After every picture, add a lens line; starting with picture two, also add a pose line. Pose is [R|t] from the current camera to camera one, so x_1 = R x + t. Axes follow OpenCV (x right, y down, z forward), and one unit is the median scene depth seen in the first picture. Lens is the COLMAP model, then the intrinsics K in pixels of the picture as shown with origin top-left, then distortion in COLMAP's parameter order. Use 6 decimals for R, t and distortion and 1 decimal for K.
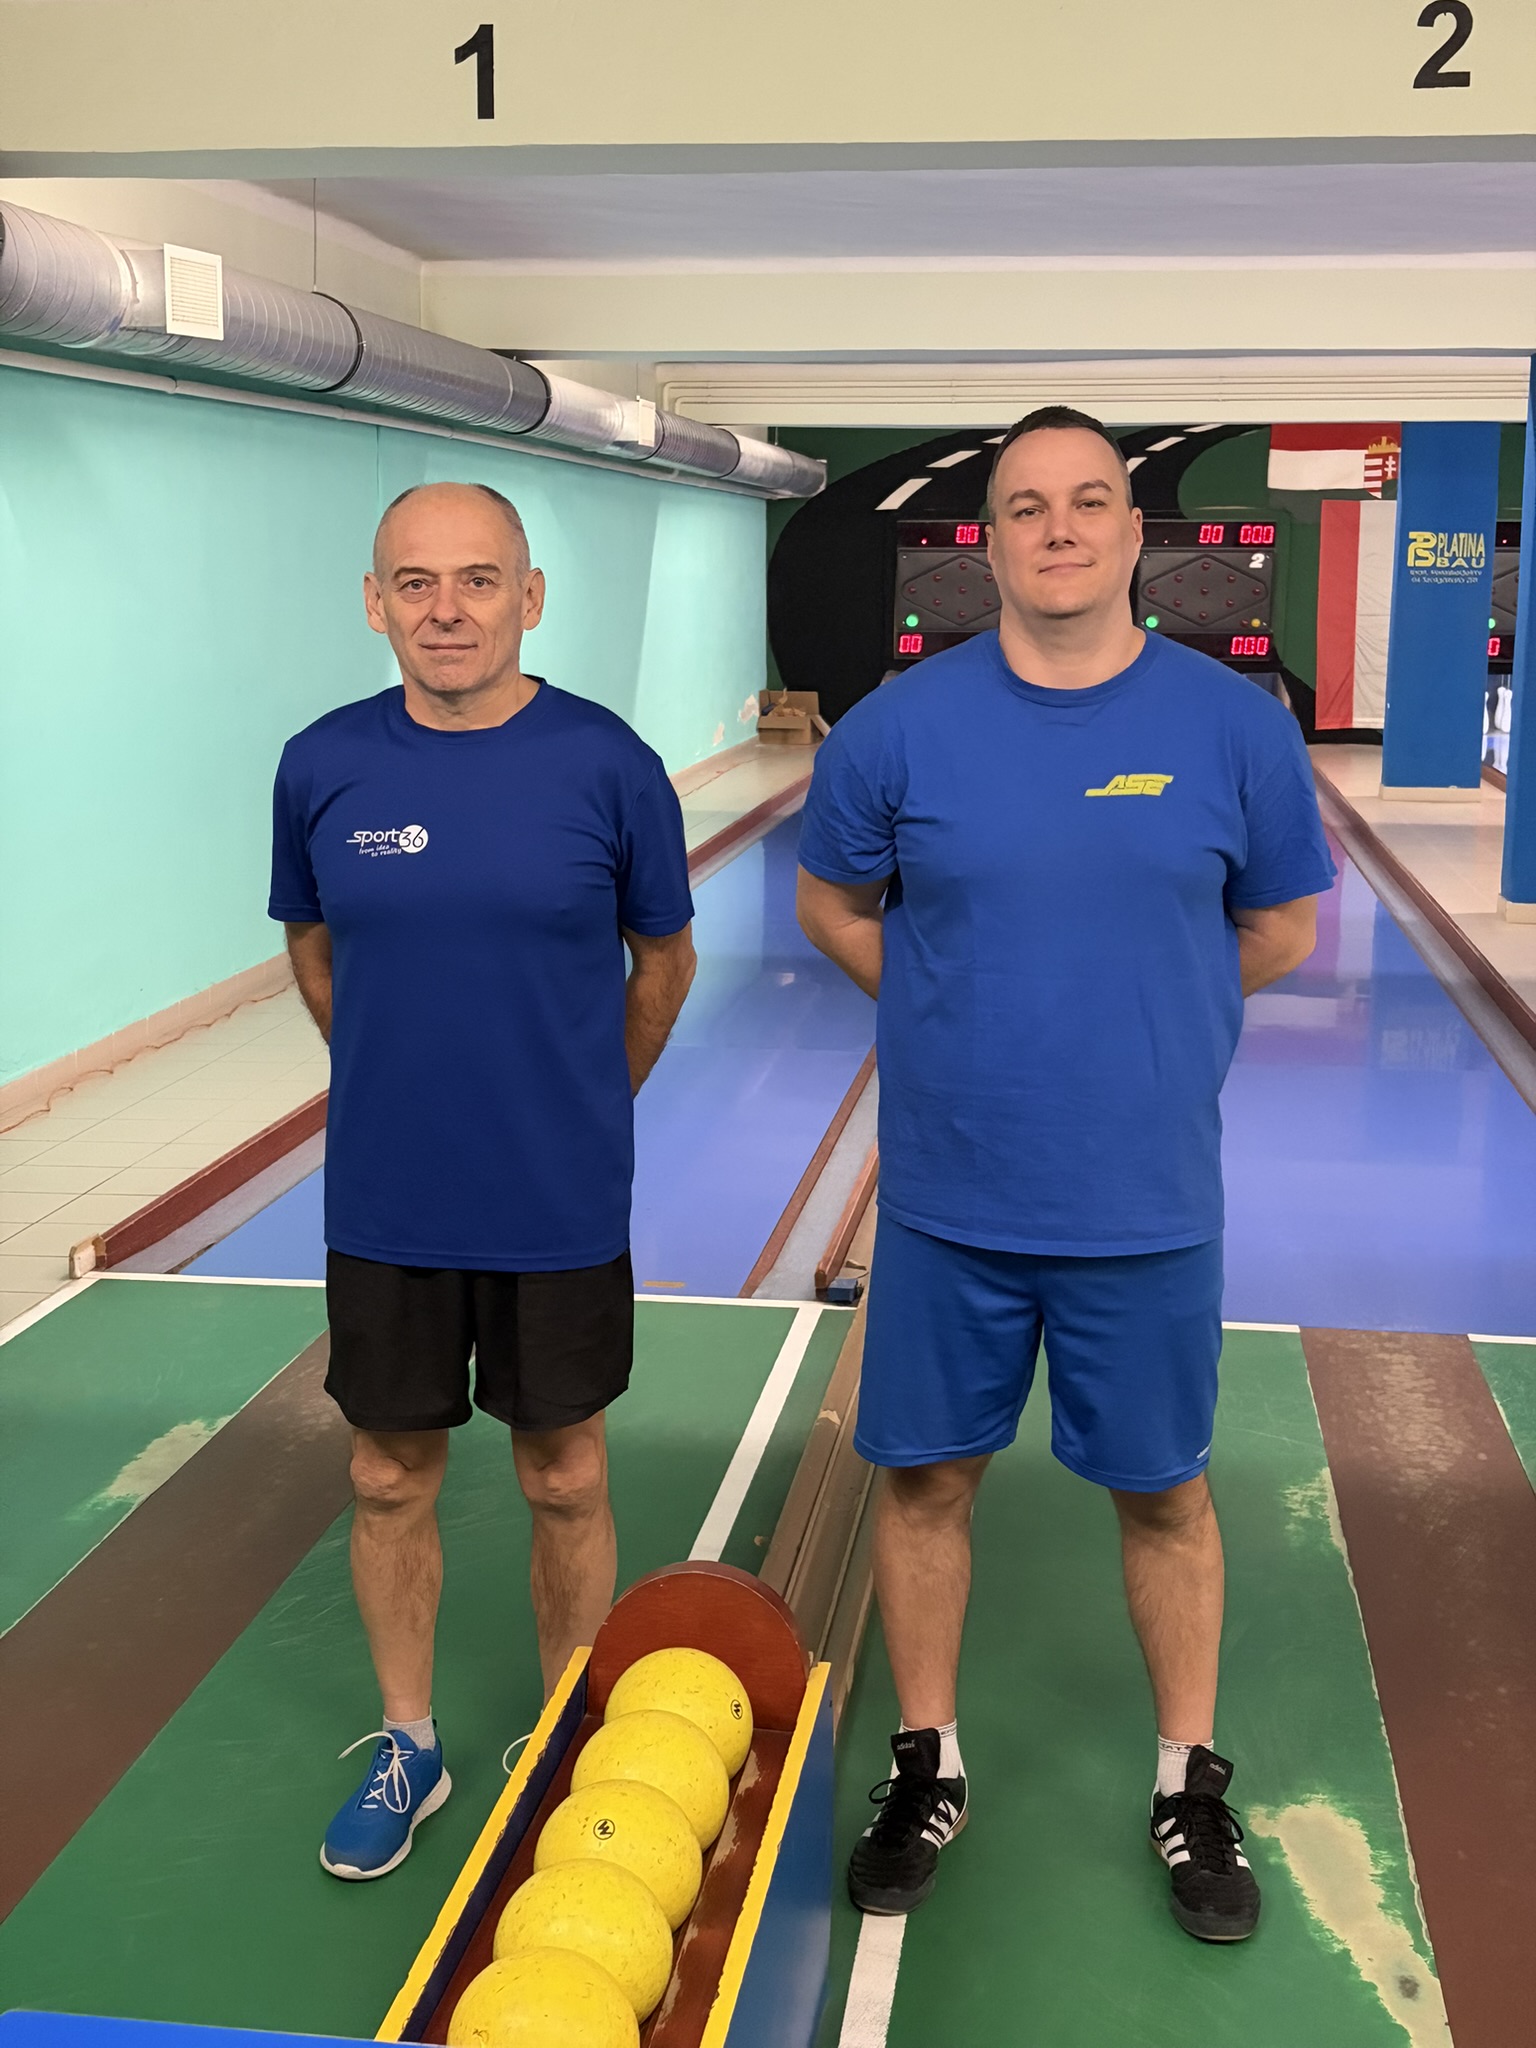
lens RADIAL K [[2576.9, 0, 768.0], [0, 2576.9, 1024.0], [0, 0, 1]] dist [0.005362, -0.012638]
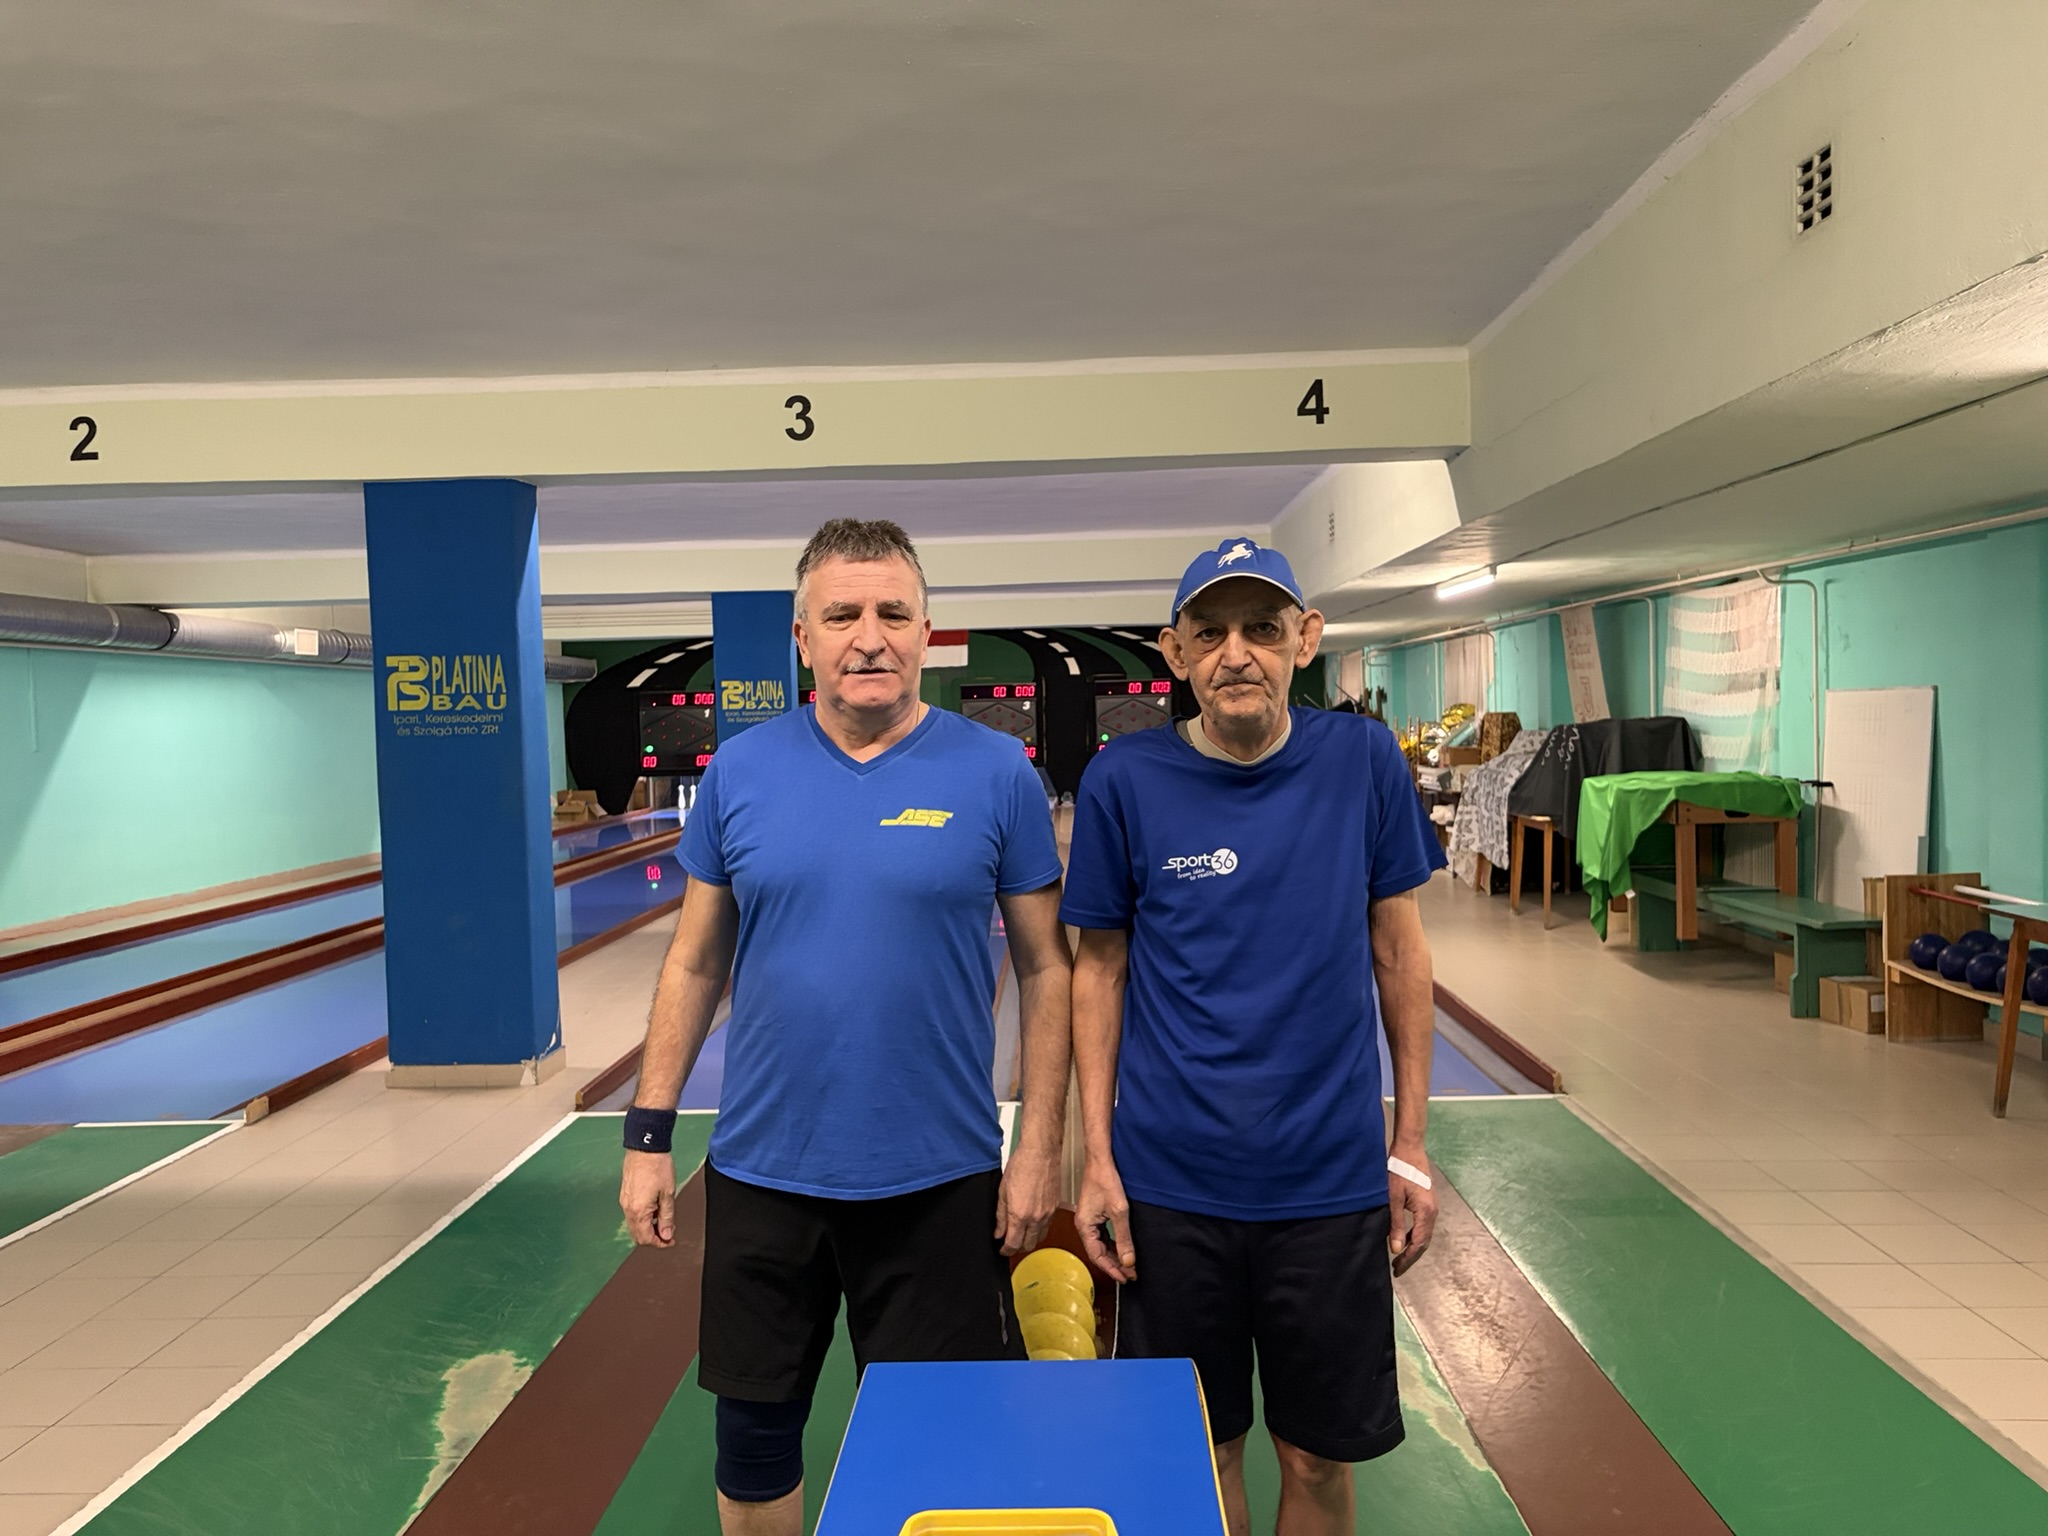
lens RADIAL K [[1518.1, 0, 1023.0], [0, 1518.1, 774.0], [0, 0, 1]] dist [0.042399, -0.052700]
pose [[0.993983, -0.034639, 0.103912, 0.271678], [0.048928, 0.989183, -0.138289, 0.019931], [-0.097998, 0.142541, 0.984926, -0.052656]]
